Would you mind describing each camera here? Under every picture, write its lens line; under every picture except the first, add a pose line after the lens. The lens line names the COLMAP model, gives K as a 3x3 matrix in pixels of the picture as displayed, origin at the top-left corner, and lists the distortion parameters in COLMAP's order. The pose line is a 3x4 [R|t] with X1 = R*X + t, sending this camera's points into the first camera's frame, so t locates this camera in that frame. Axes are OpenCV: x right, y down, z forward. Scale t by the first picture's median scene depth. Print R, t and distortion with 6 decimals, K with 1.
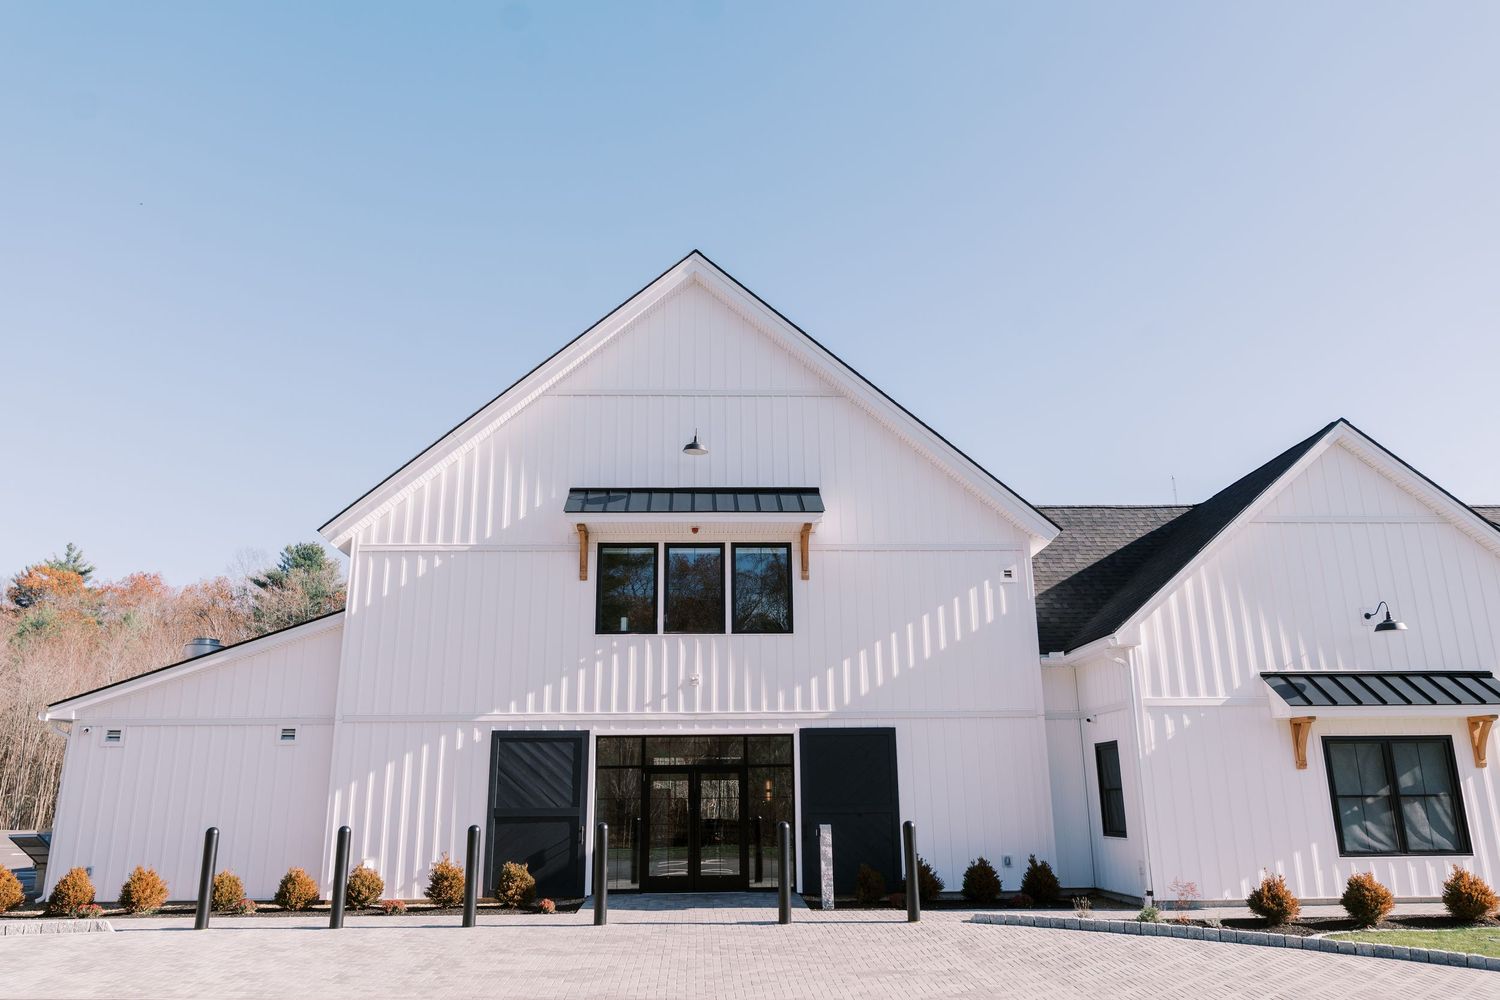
lens RADIAL K [[1074.4, 0, 726.1], [0, 1074.4, 493.8], [0, 0, 1]] dist [-0.002000, 0.001043]
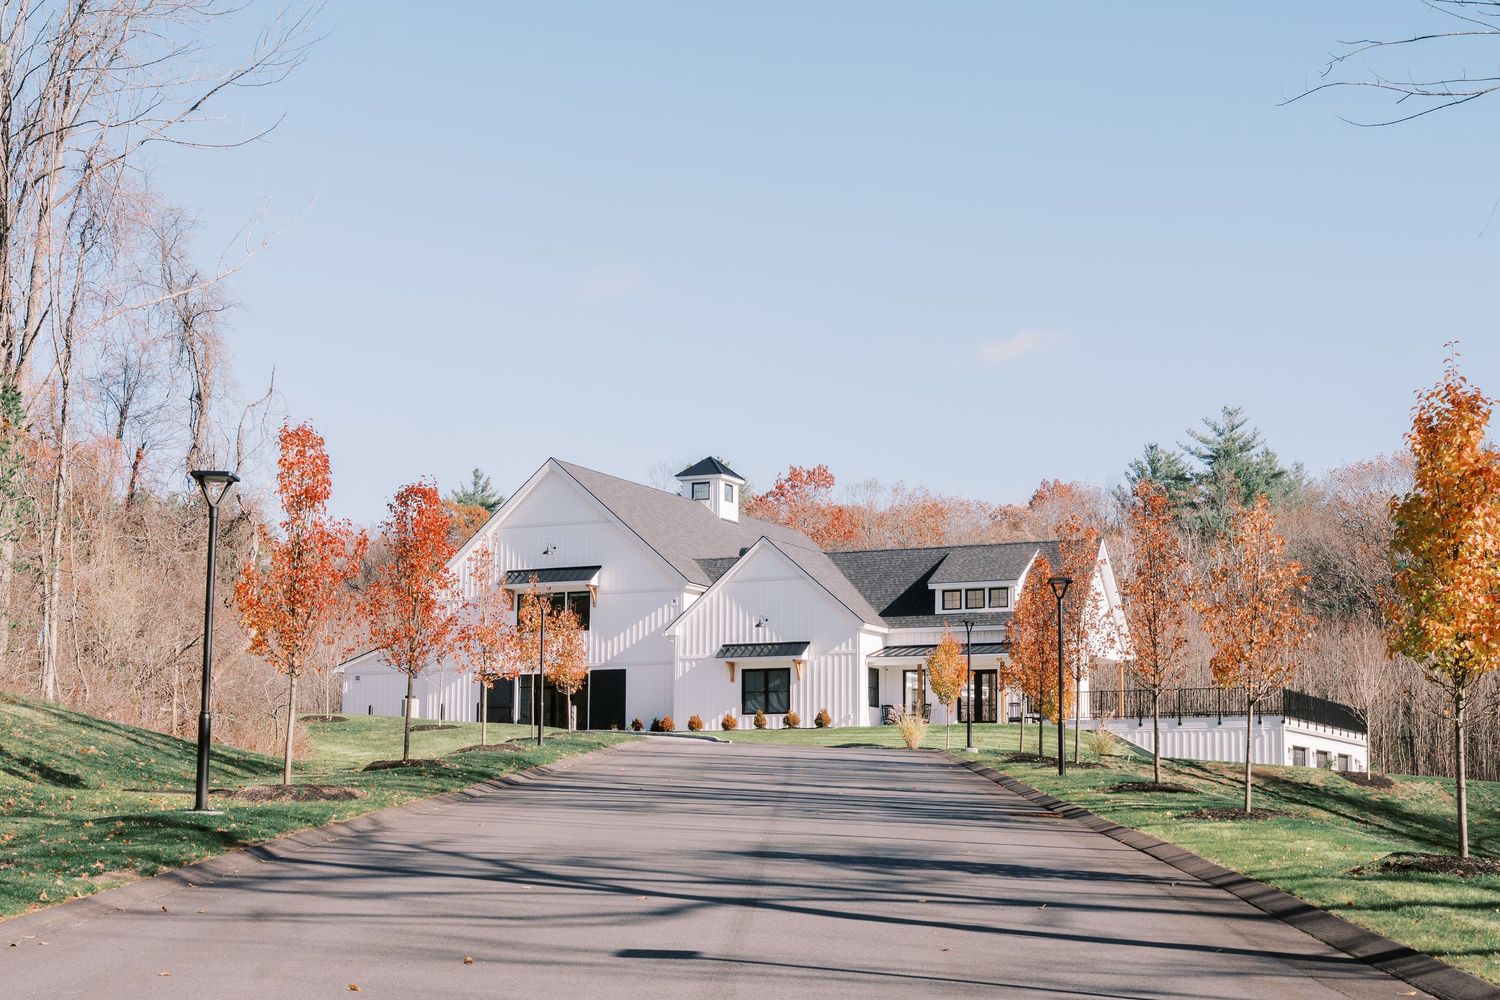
lens RADIAL K [[2233.6, 0, 750.0], [0, 2233.6, 500.0], [0, 0, 1]] dist [0.001626, -0.002300]
pose [[0.889029, -0.053992, -0.454657, 2.676813], [0.112018, 0.988493, 0.101651, -0.624093], [0.443937, -0.141300, 0.884847, -3.201024]]
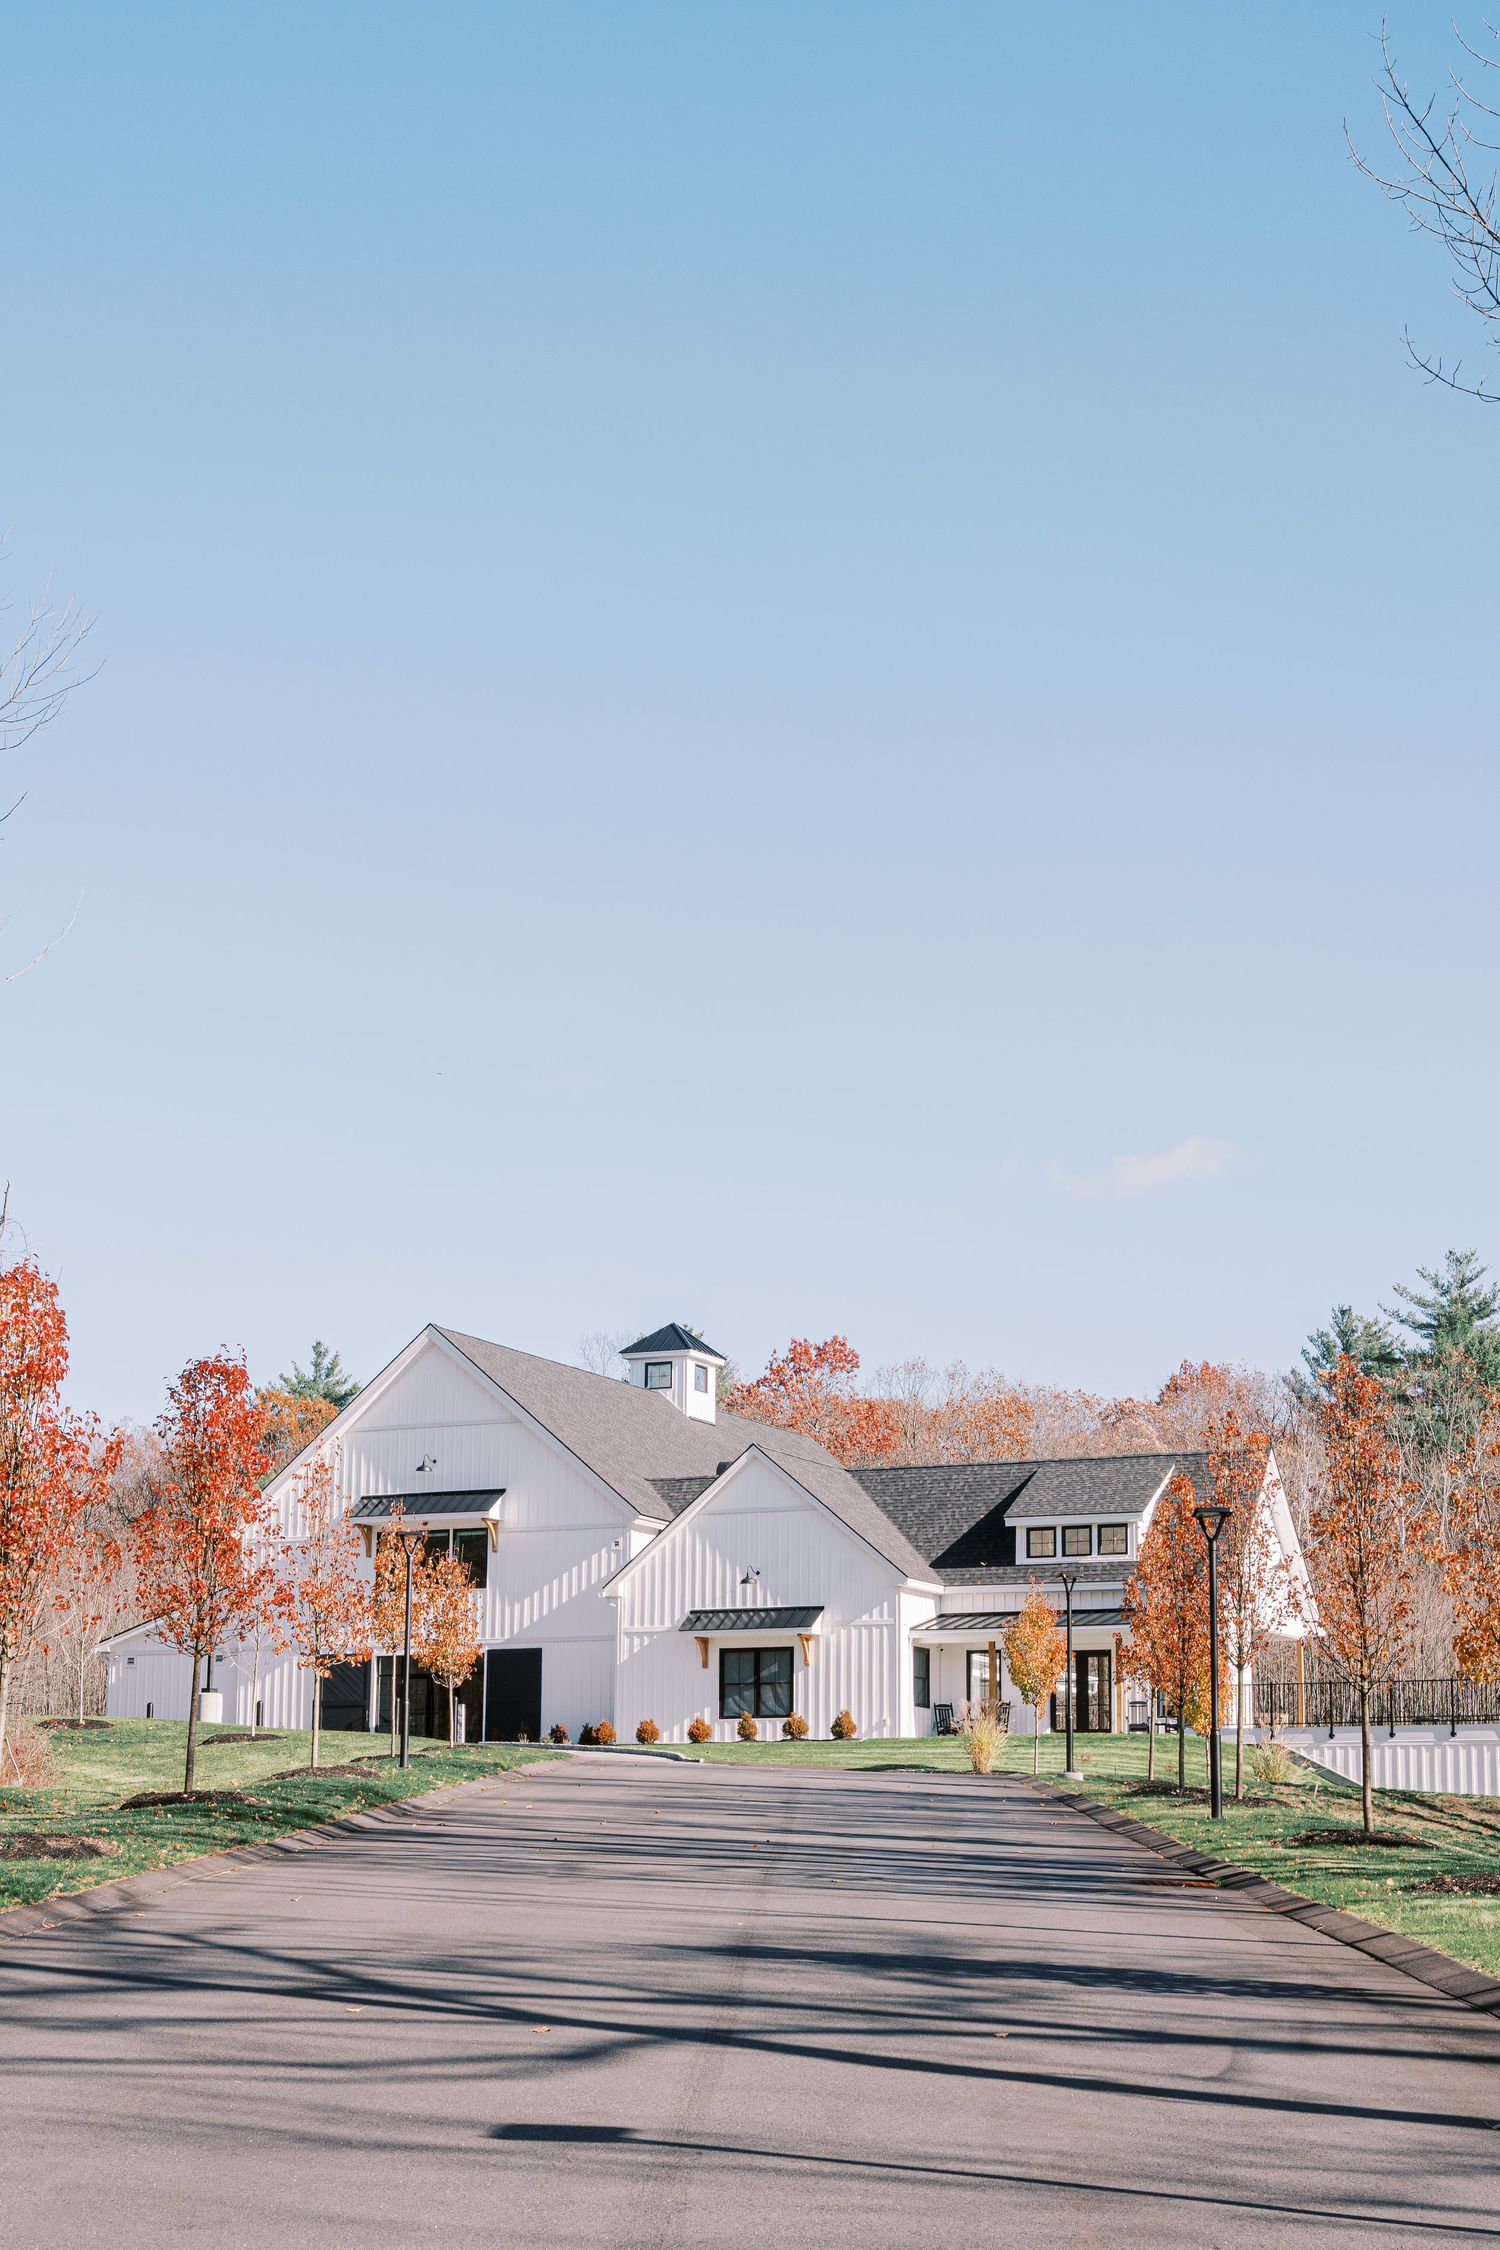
lens RADIAL K [[3378.4, 0, 747.6], [0, 3378.4, 1221.2], [0, 0, 1]] dist [-0.004567, 0.029746]
pose [[0.890938, -0.074263, -0.448011, 2.660571], [0.109104, 0.992647, 0.052426, -0.617538], [0.440824, -0.095588, 0.892489, -3.165270]]
